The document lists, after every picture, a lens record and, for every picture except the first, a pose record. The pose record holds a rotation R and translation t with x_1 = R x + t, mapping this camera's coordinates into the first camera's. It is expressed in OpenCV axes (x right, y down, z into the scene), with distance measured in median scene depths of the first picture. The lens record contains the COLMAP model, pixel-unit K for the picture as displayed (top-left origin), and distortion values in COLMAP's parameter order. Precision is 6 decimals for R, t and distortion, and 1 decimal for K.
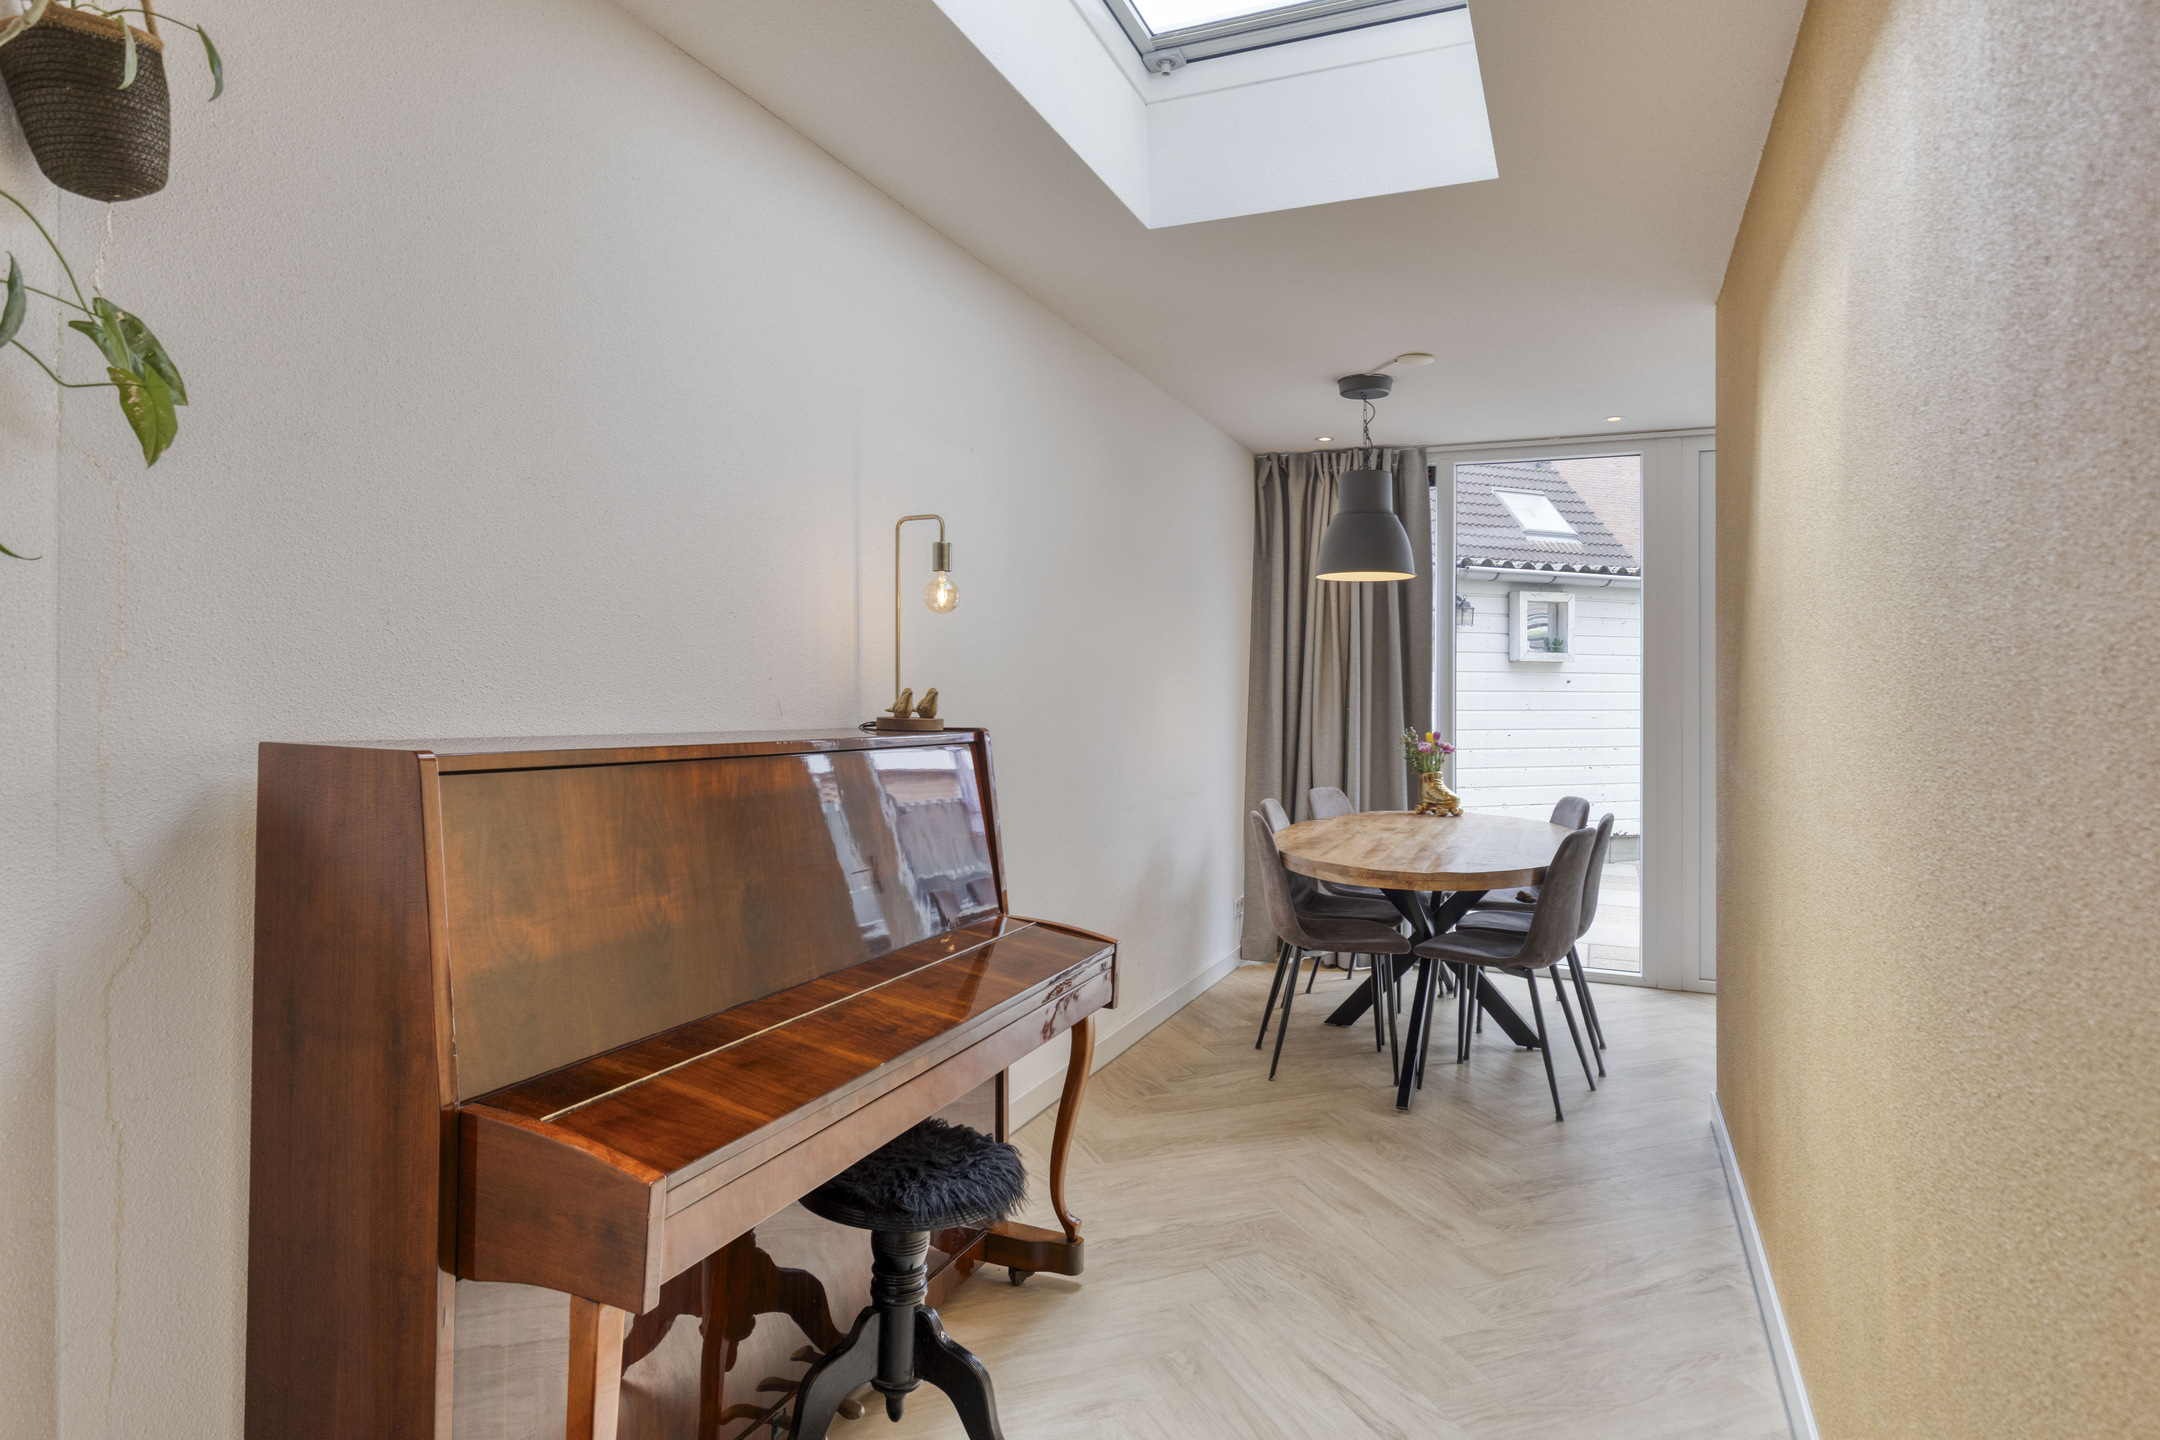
lens RADIAL K [[1172.4, 0, 1079.8], [0, 1172.4, 712.9], [0, 0, 1]] dist [-0.003038, -0.002035]
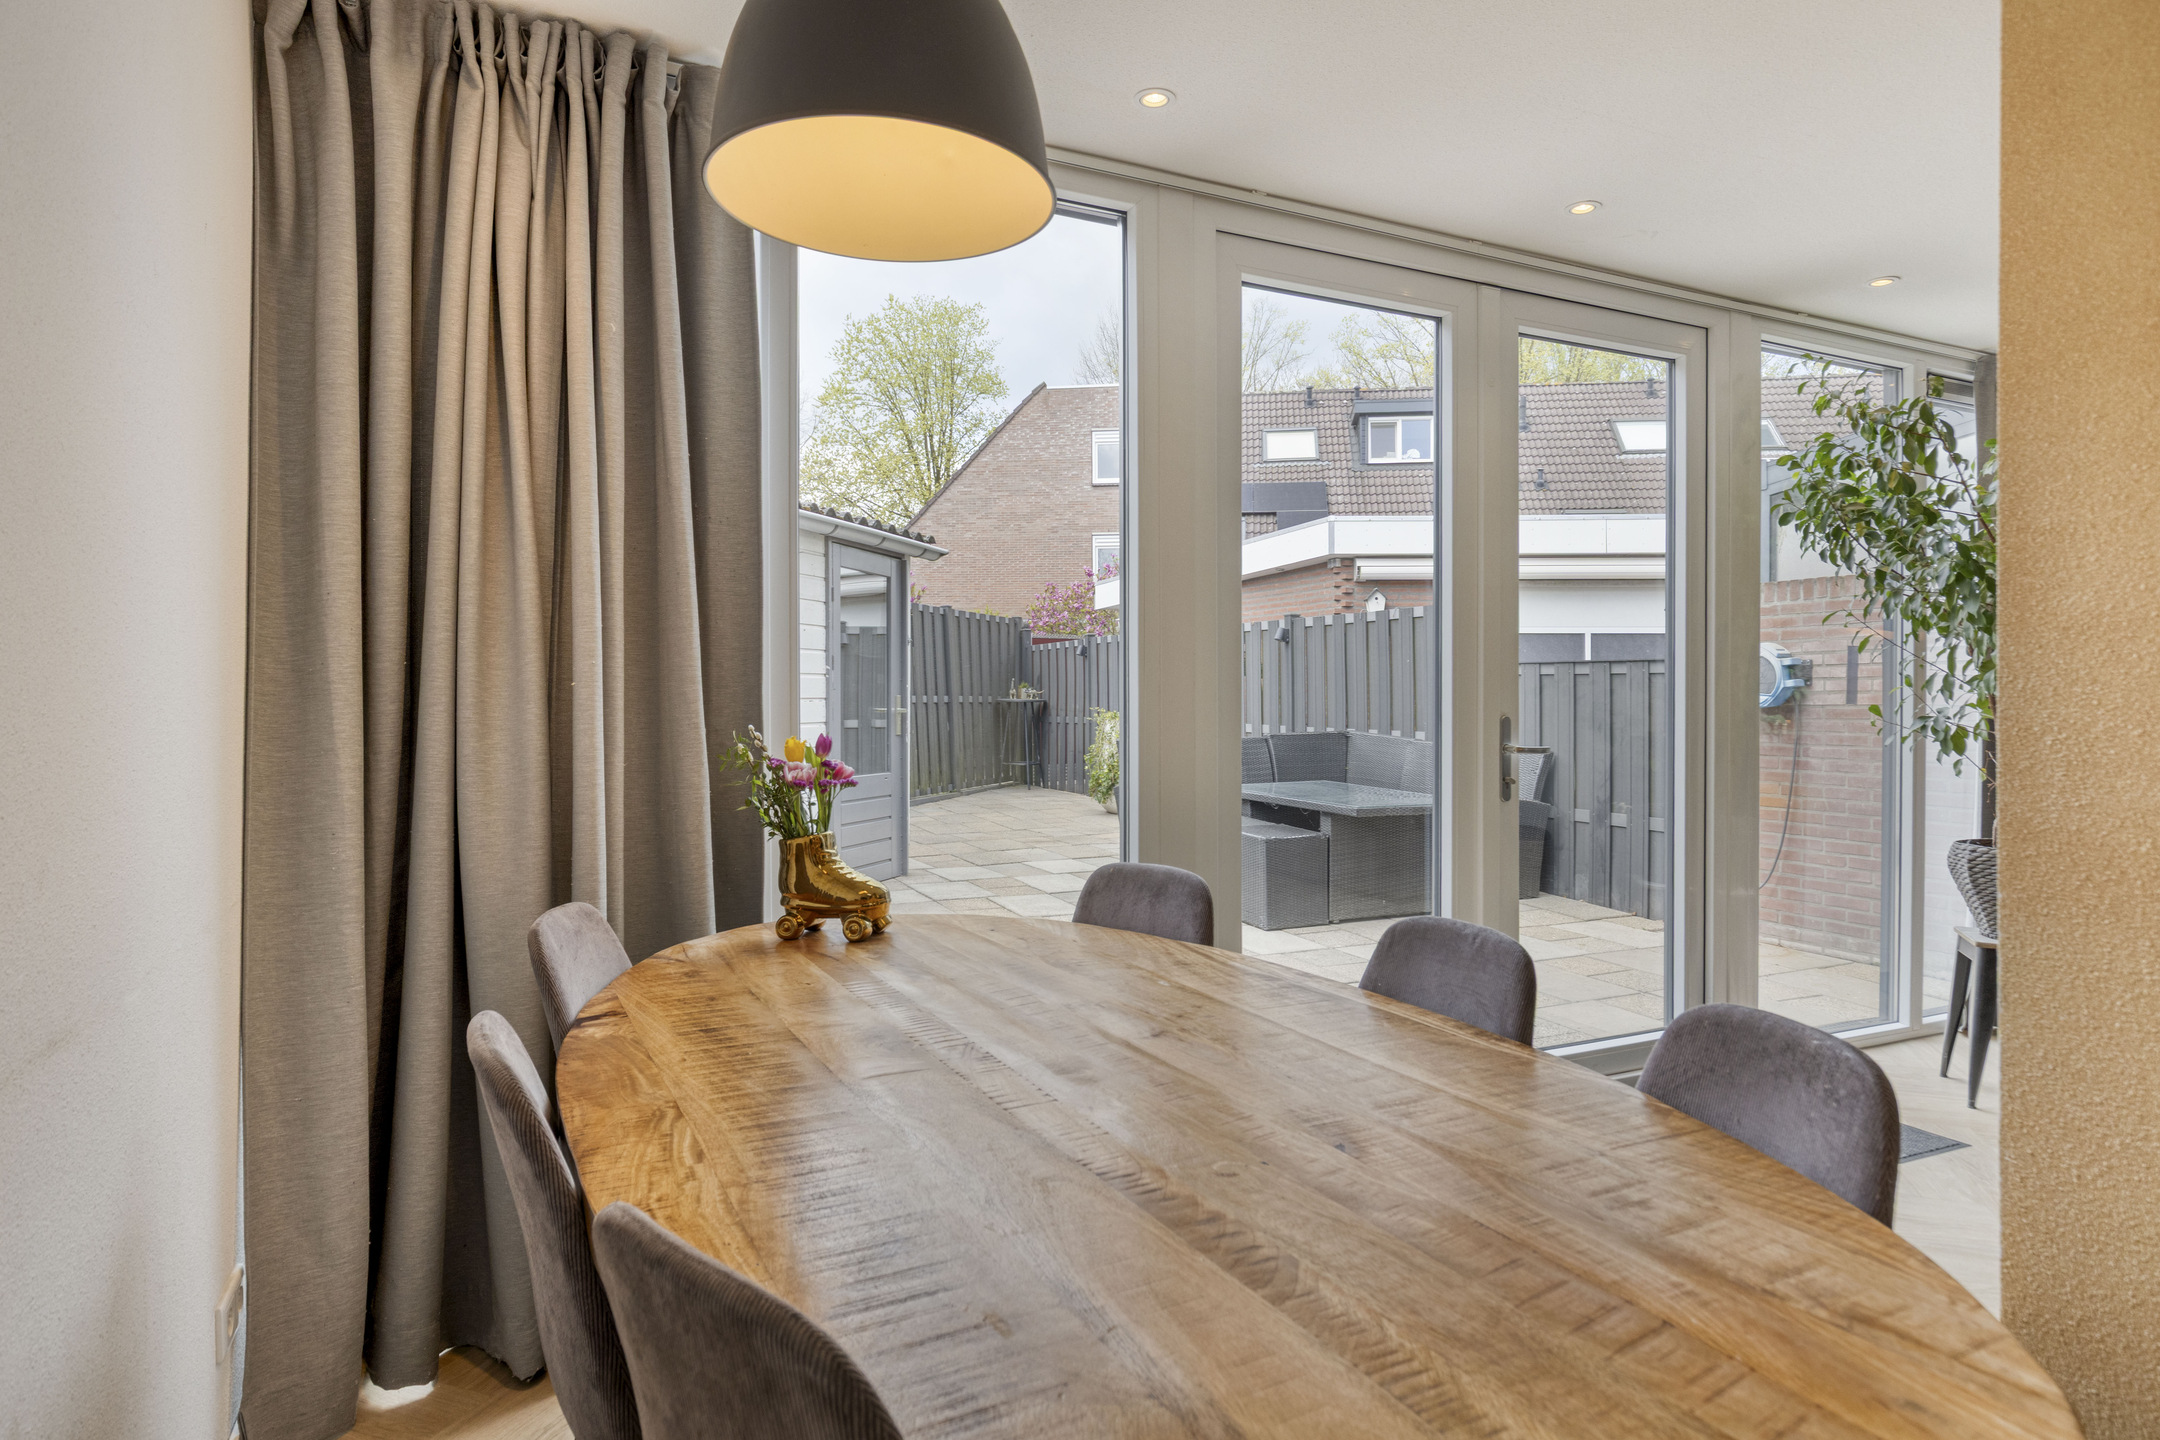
lens RADIAL K [[1172.4, 0, 1096.3], [0, 1172.4, 700.5], [0, 0, 1]] dist [-0.003038, -0.002035]
pose [[0.663365, -0.009782, 0.748232, 0.055462], [0.007527, 0.999951, 0.006400, 0.001904], [-0.748259, 0.001386, 0.663406, 0.604328]]
